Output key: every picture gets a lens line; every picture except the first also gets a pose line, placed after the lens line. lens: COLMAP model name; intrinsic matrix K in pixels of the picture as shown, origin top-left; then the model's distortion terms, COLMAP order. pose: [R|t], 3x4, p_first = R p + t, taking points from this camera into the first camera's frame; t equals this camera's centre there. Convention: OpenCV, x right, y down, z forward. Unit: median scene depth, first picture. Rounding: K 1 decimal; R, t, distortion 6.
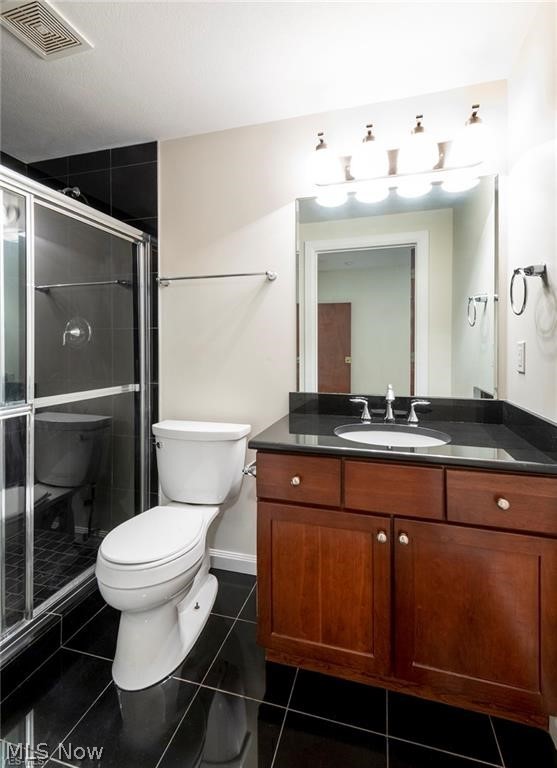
lens RADIAL K [[372.7, 0, 278.7], [0, 372.7, 348.6], [0, 0, 1]] dist [0.025387, -0.016047]
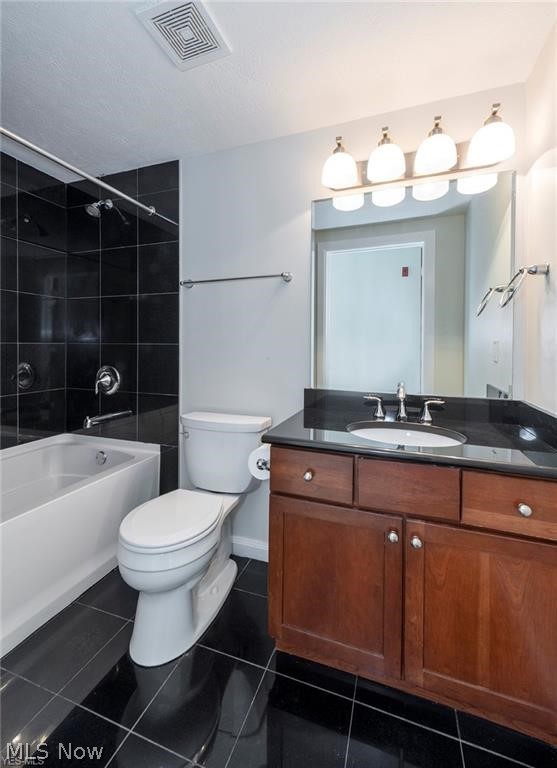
lens RADIAL K [[329.8, 0, 279.9], [0, 329.8, 351.4], [0, 0, 1]] dist [-0.000639, -0.000283]
pose [[0.998074, 0.015068, -0.060185, 0.015832], [-0.014722, 0.999873, 0.006178, 0.009409], [0.060270, -0.005280, 0.998168, 0.088301]]
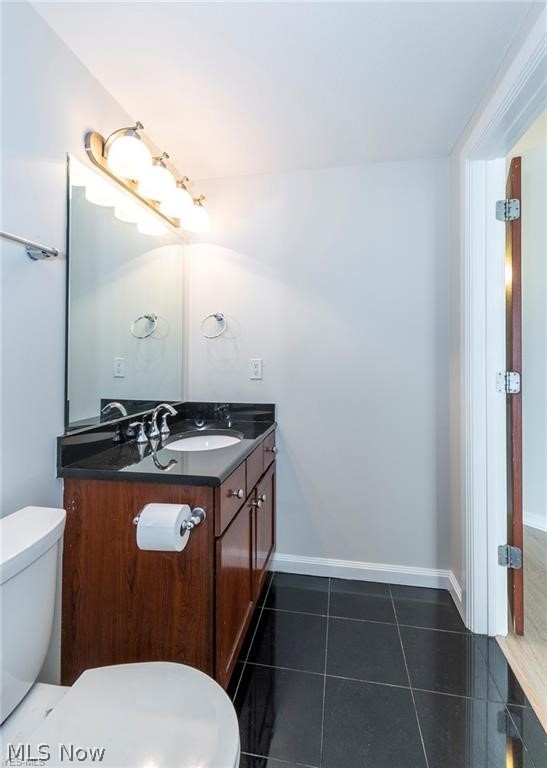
lens RADIAL K [[370.7, 0, 273.6], [0, 370.7, 350.4], [0, 0, 1]] dist [0.002023, -0.000344]
pose [[-0.106429, 0.023952, 0.994032, -0.795282], [0.013942, 0.999647, -0.022595, -0.021520], [-0.994223, 0.011454, -0.106726, 0.795968]]
